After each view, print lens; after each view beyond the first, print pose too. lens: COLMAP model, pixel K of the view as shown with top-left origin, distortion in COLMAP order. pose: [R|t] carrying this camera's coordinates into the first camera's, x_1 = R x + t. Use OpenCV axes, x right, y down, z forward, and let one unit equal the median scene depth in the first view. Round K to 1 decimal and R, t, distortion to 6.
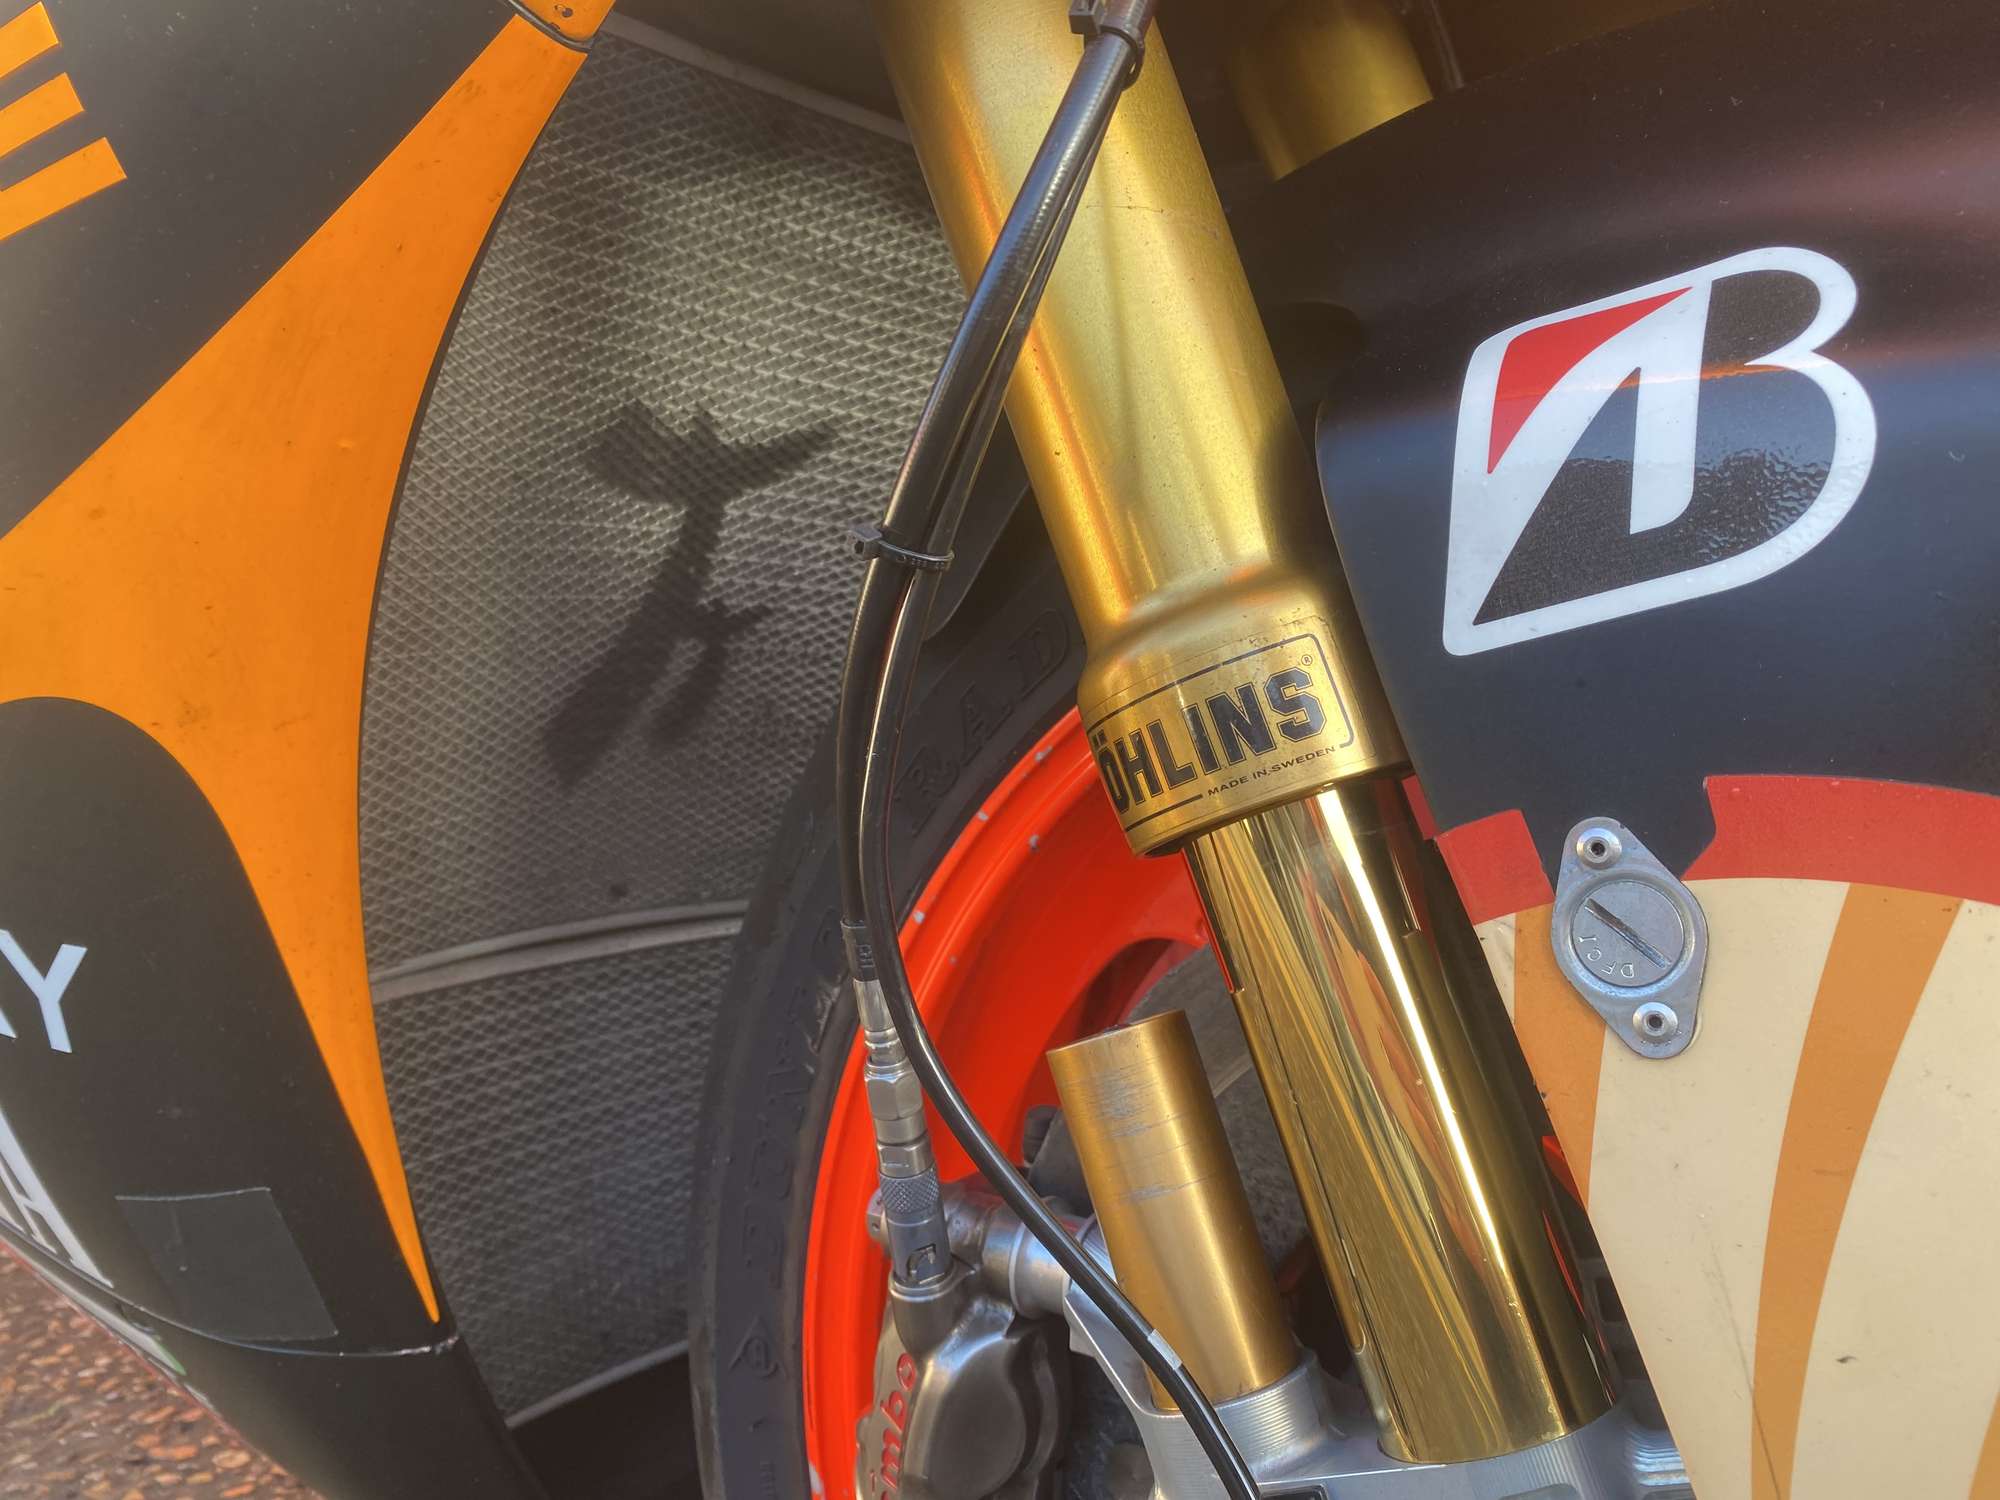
lens RADIAL K [[1552.8, 0, 985.0], [0, 1552.8, 735.9], [0, 0, 1]] dist [0.041840, -0.045670]
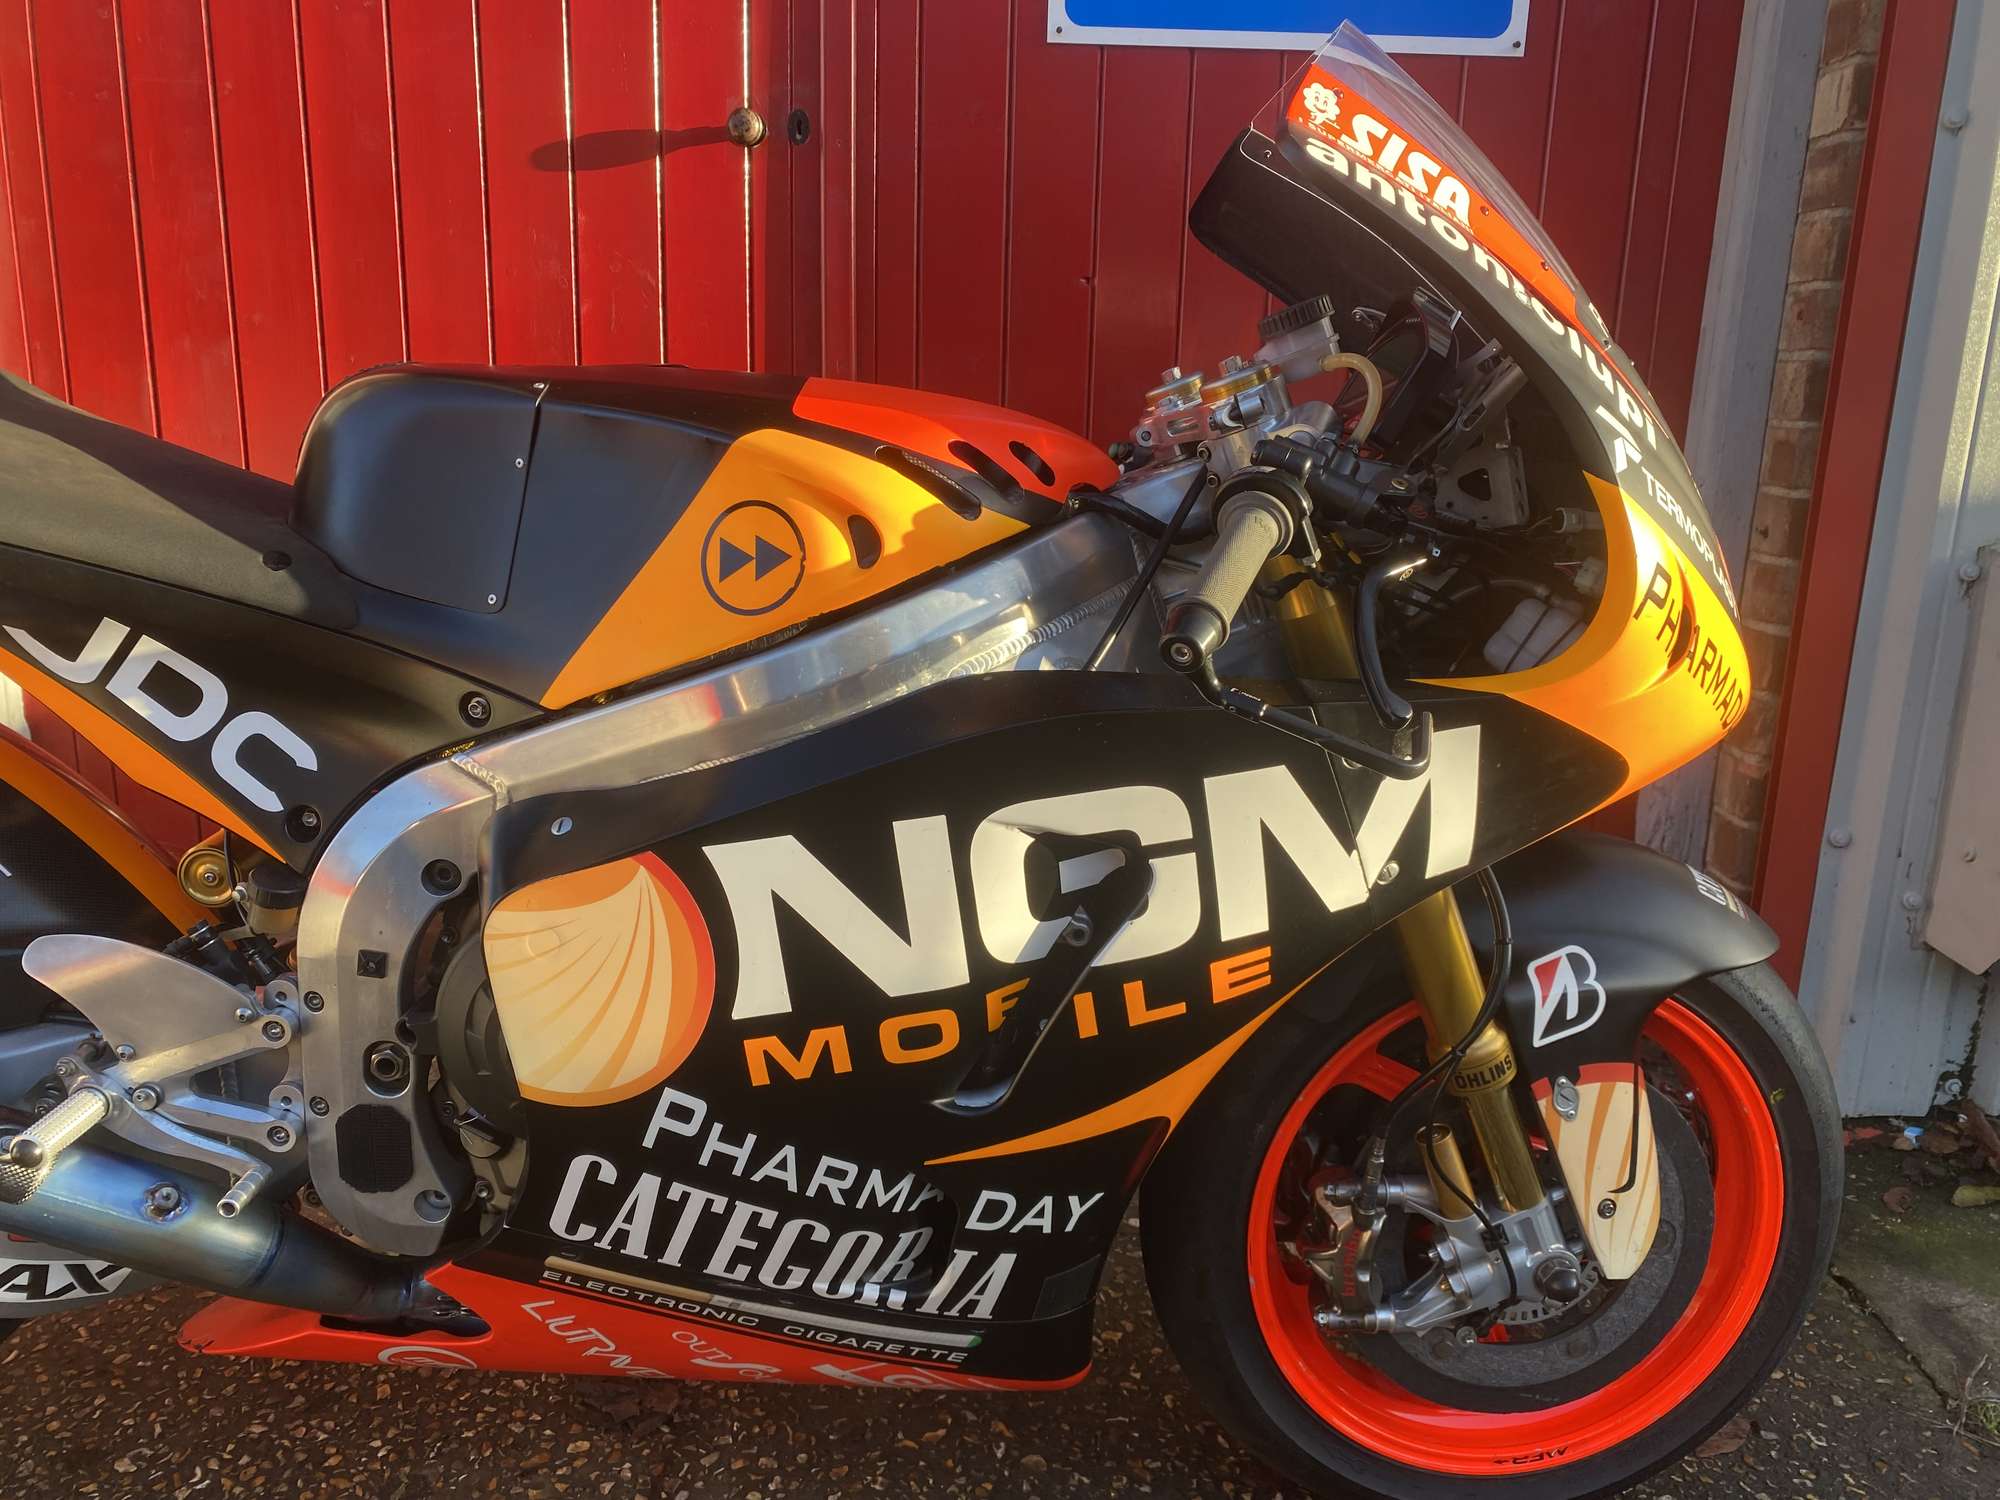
lens RADIAL K [[1552.8, 0, 1001.1], [0, 1552.8, 727.9], [0, 0, 1]] dist [0.041840, -0.045670]
pose [[0.761981, -0.130776, 0.634258, -3.487660], [0.023276, 0.984296, 0.174987, -1.715318], [-0.647181, -0.118574, 0.753058, -1.265200]]
